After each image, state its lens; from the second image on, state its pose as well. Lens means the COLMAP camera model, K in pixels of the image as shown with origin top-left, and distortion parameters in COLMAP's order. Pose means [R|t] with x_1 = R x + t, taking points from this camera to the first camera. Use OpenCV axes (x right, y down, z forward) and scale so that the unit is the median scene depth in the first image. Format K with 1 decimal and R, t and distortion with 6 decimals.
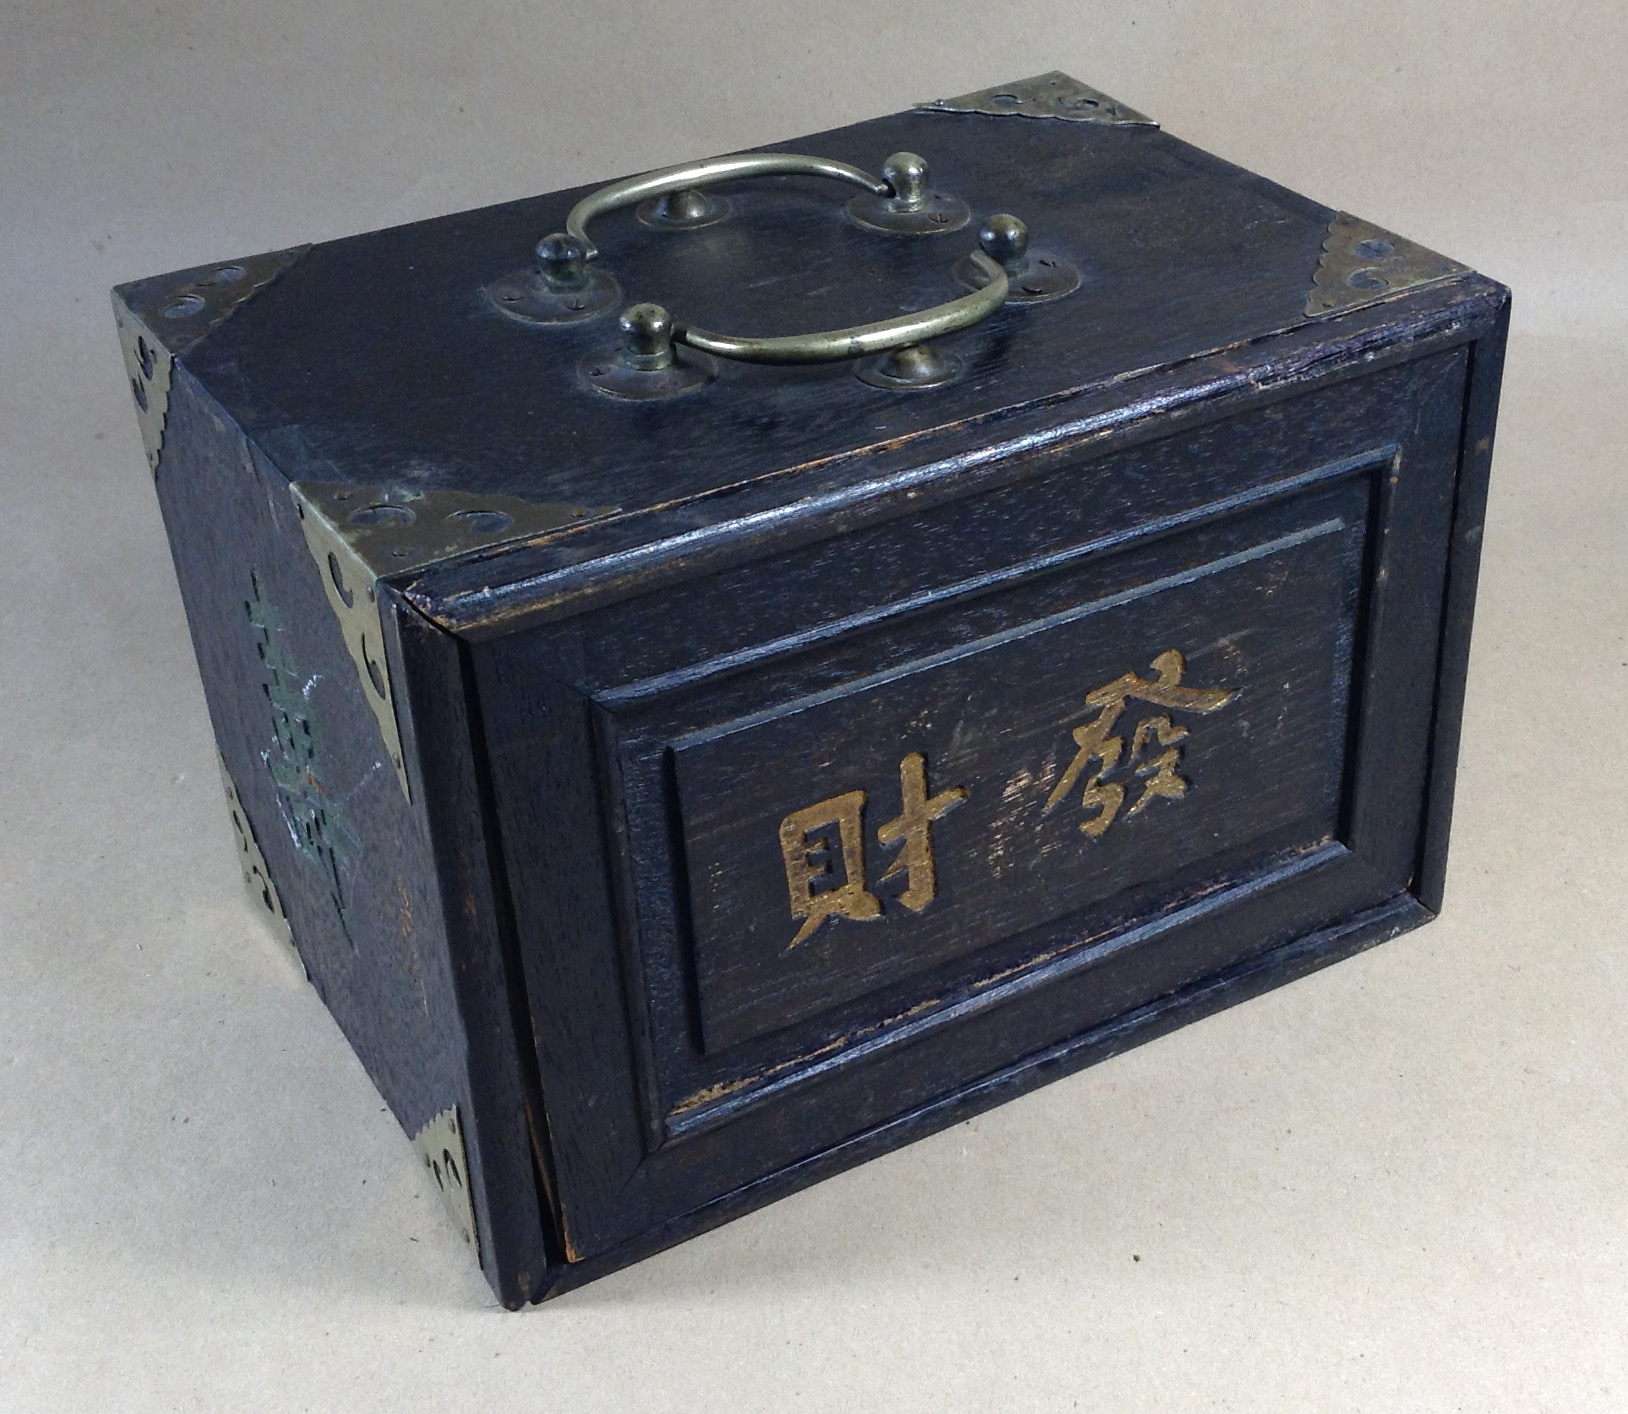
lens RADIAL K [[2294.4, 0, 874.9], [0, 2294.4, 740.8], [0, 0, 1]] dist [0.039843, 0.045573]
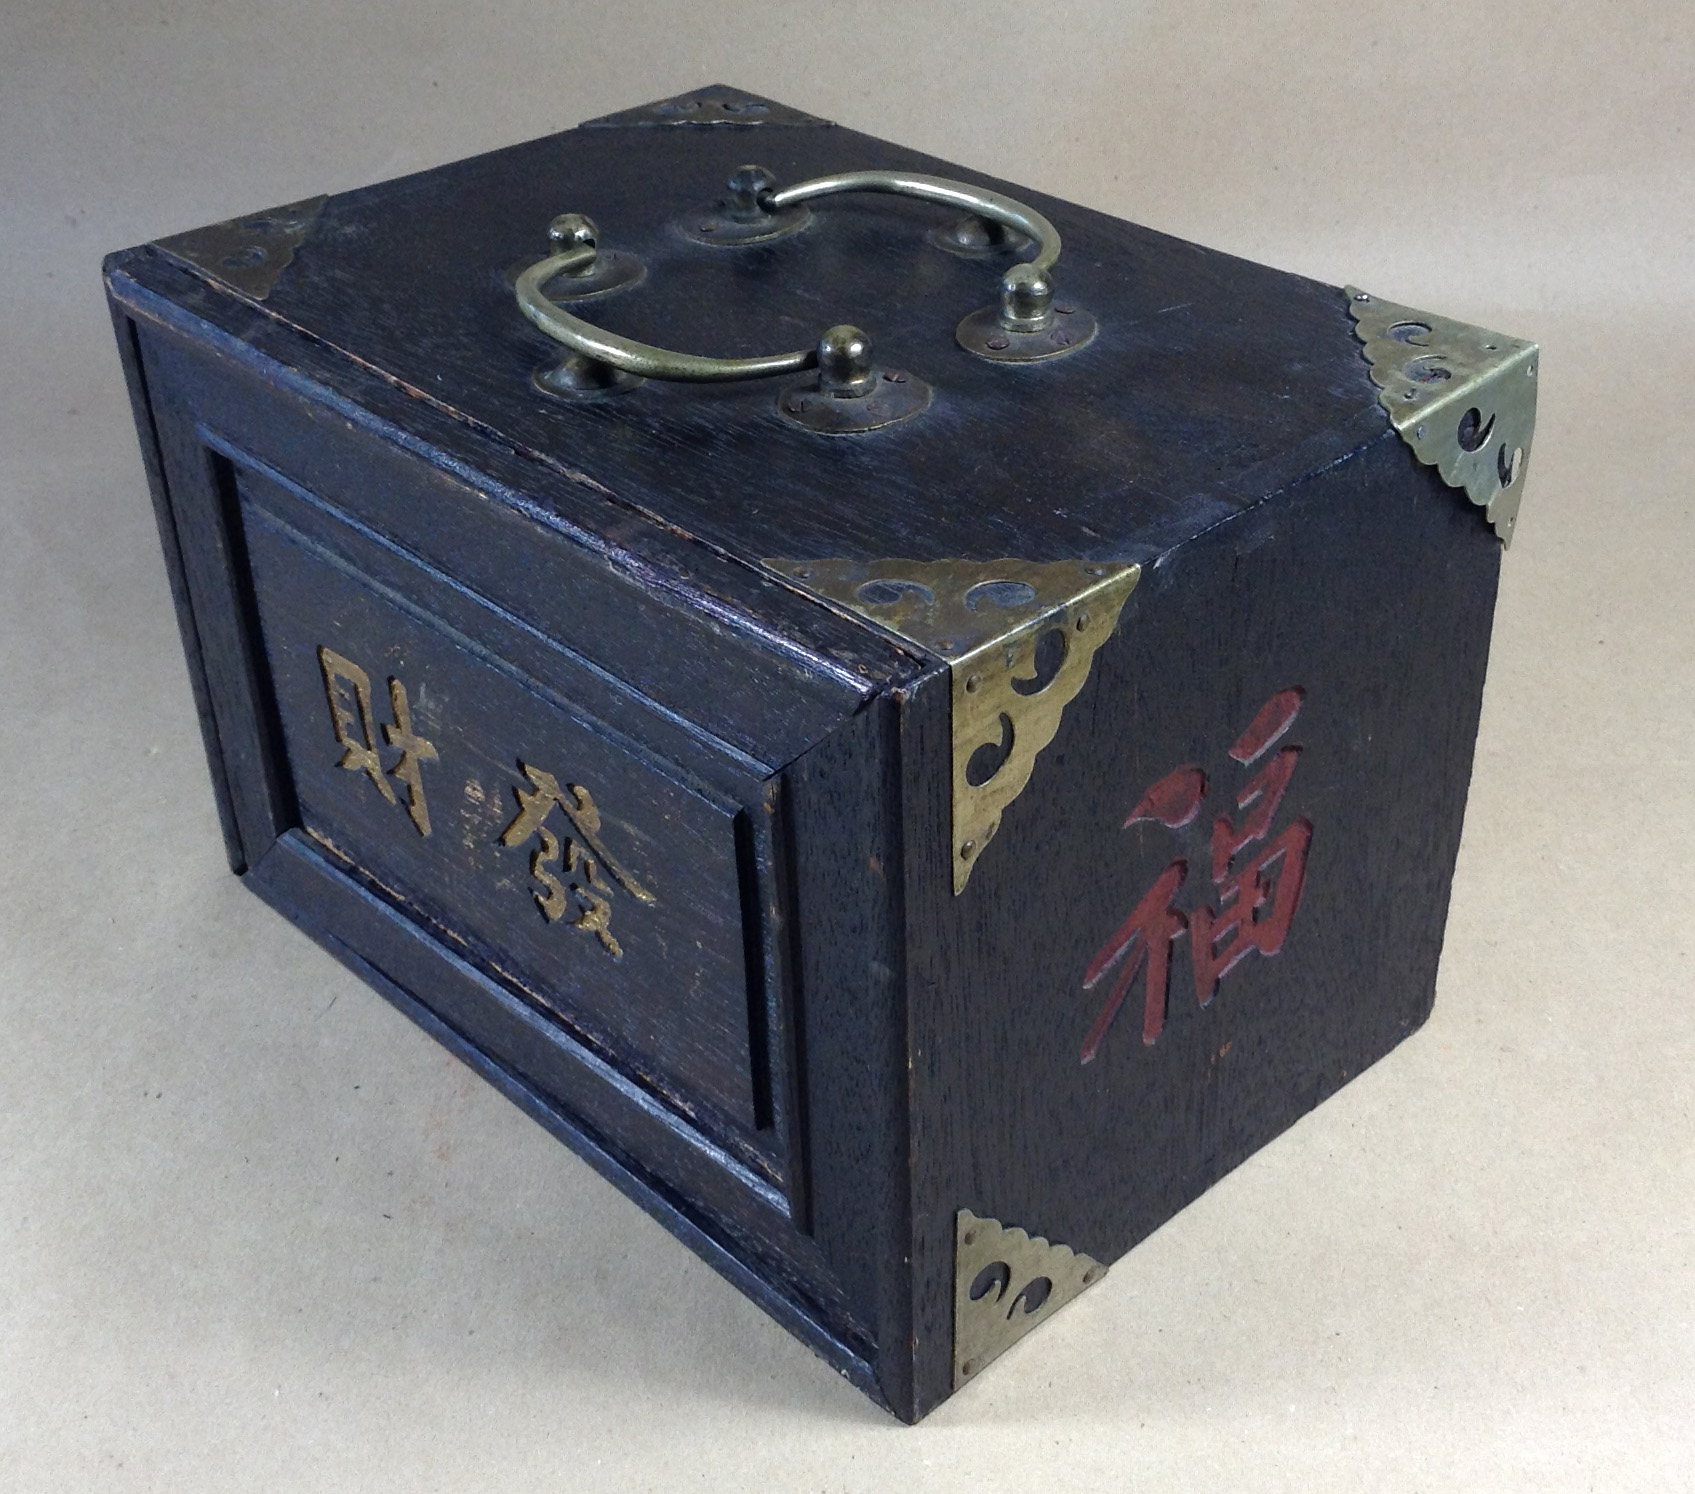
lens RADIAL K [[2290.1, 0, 937.3], [0, 2290.1, 750.2], [0, 0, 1]] dist [0.031366, 0.074457]
pose [[0.242532, 0.561241, -0.791320, 0.867320], [-0.528114, 0.760604, 0.377594, -0.464914], [0.813802, 0.326329, 0.480870, 0.671872]]
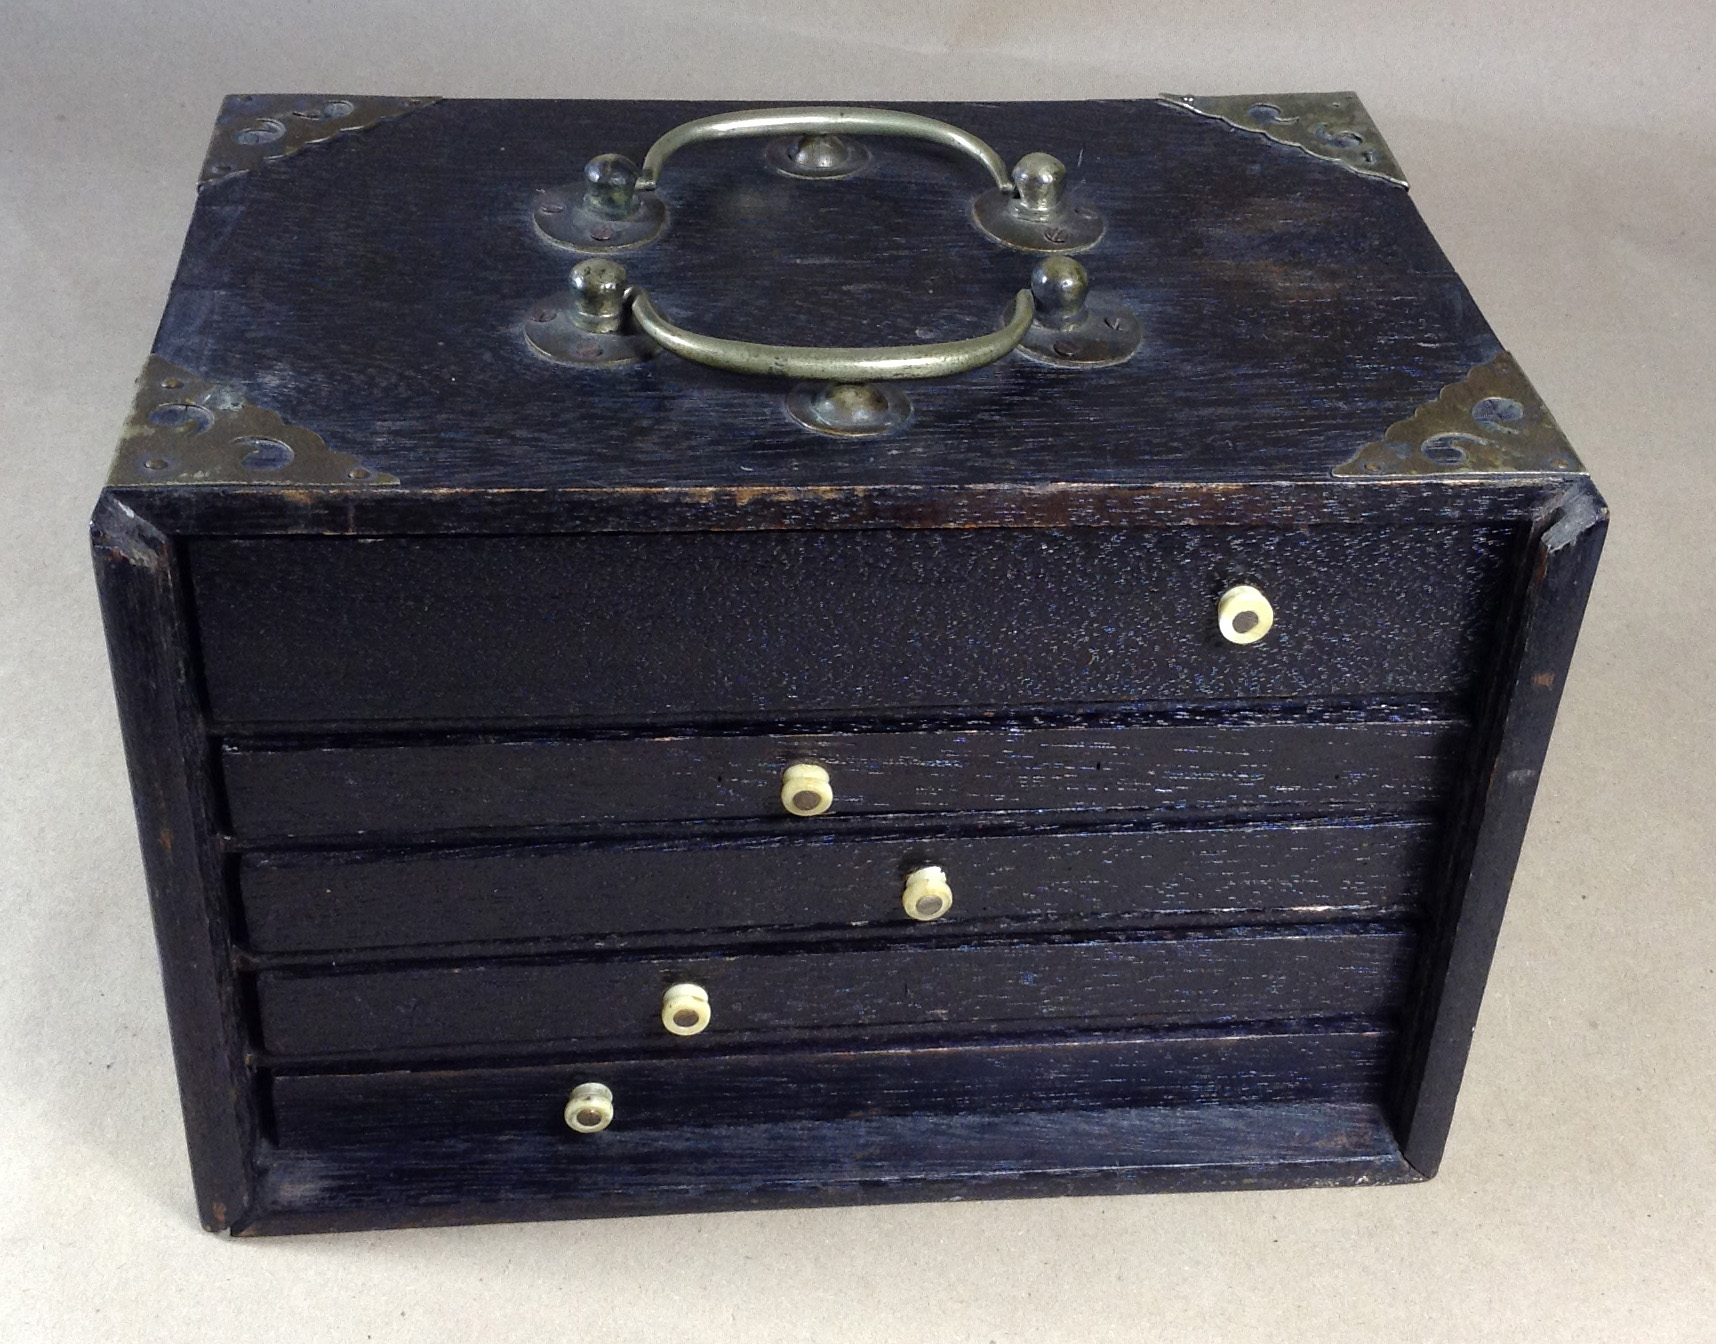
lens RADIAL K [[2316.1, 0, 891.7], [0, 2316.1, 670.5], [0, 0, 1]] dist [0.039628, 0.044659]
pose [[0.906390, 0.307392, -0.289771, 0.303206], [-0.292416, 0.951582, 0.094786, -0.147855], [0.304877, -0.001179, 0.952391, 0.151388]]
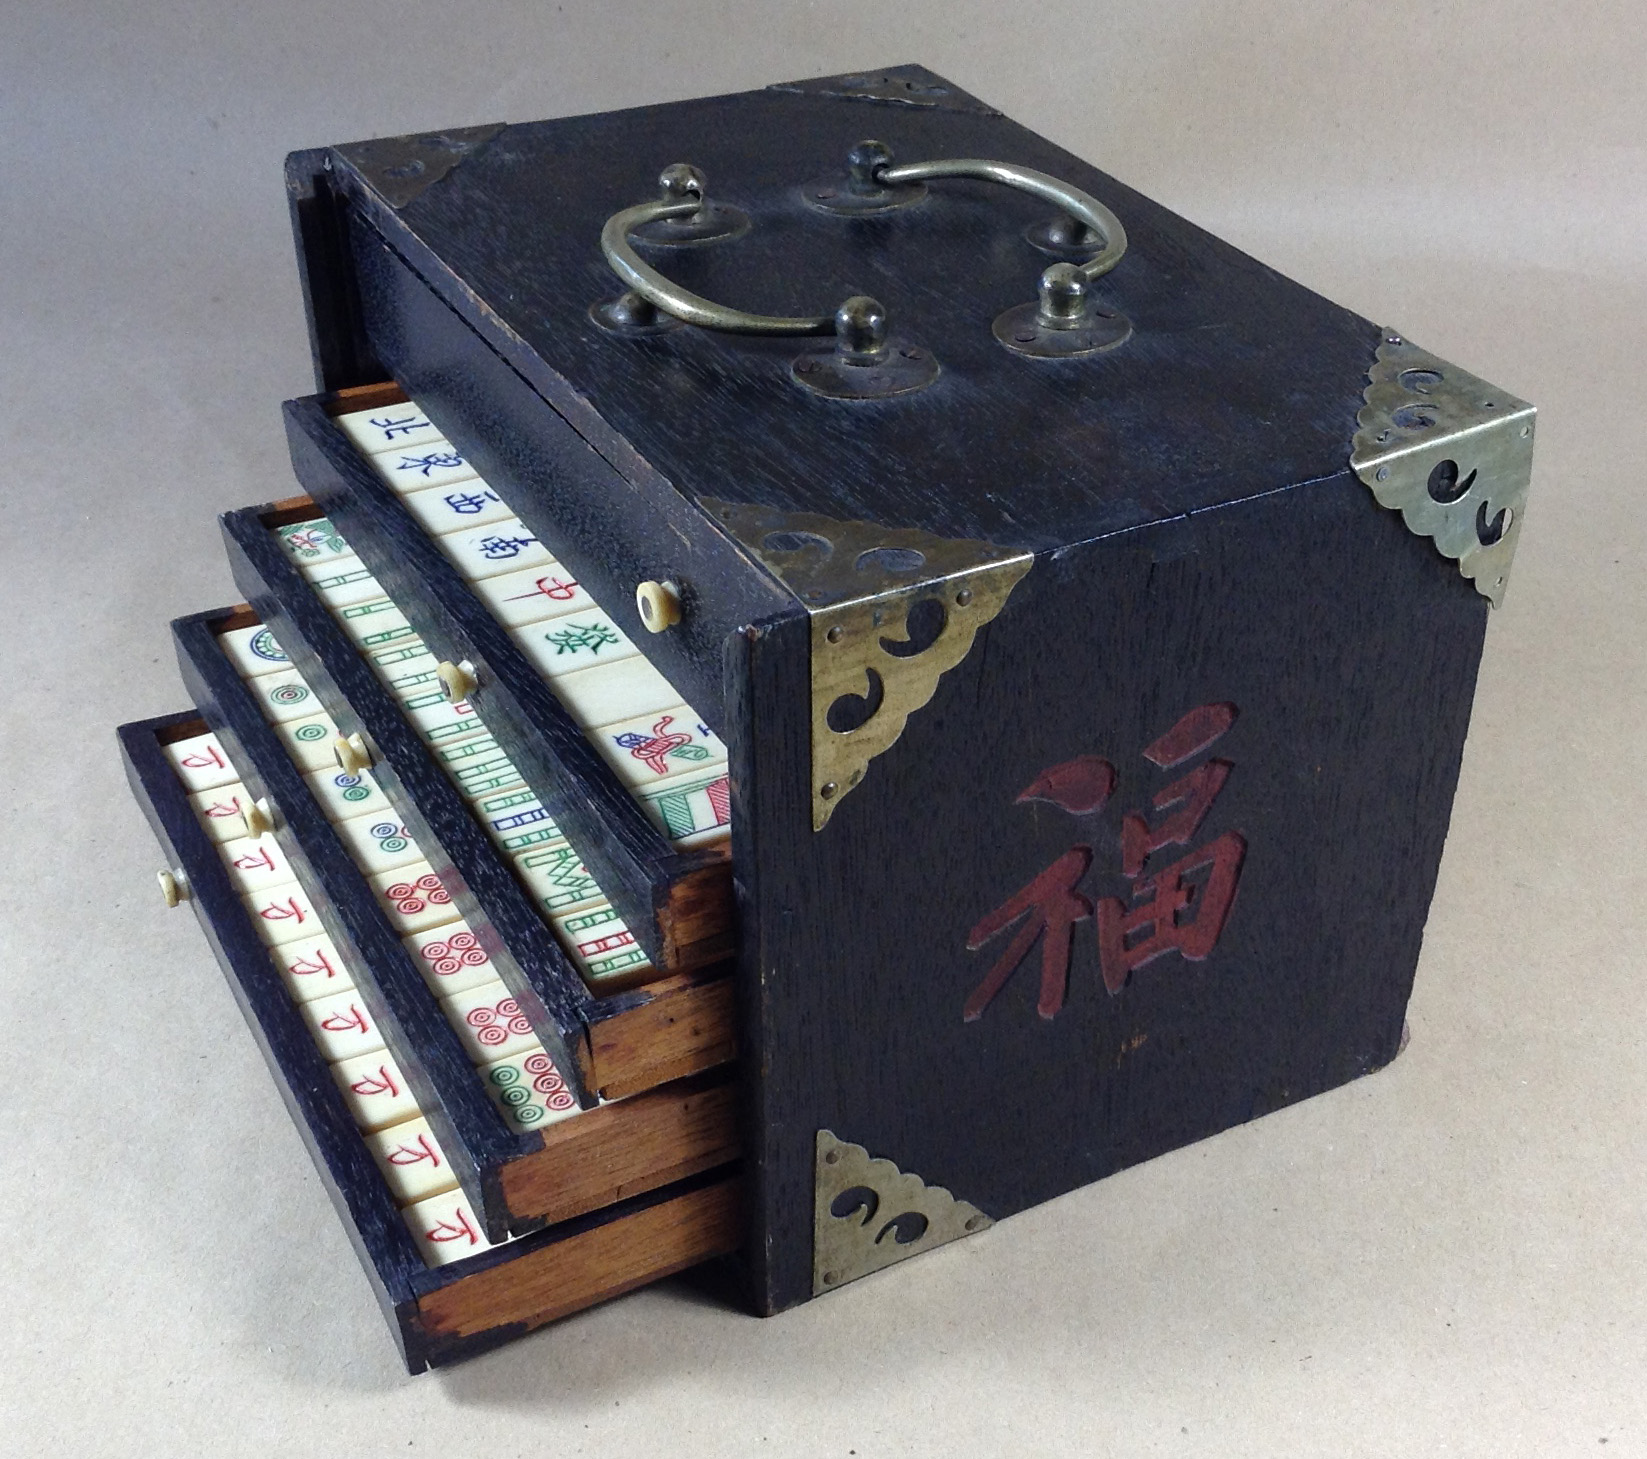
lens RADIAL K [[2296.2, 0, 968.1], [0, 2296.2, 877.0], [0, 0, 1]] dist [0.035028, 0.019904]
pose [[0.000957, 0.620427, -0.784264, 0.954856], [-0.571146, 0.644101, 0.508848, -0.589799], [0.820848, 0.447442, 0.354971, 0.823866]]
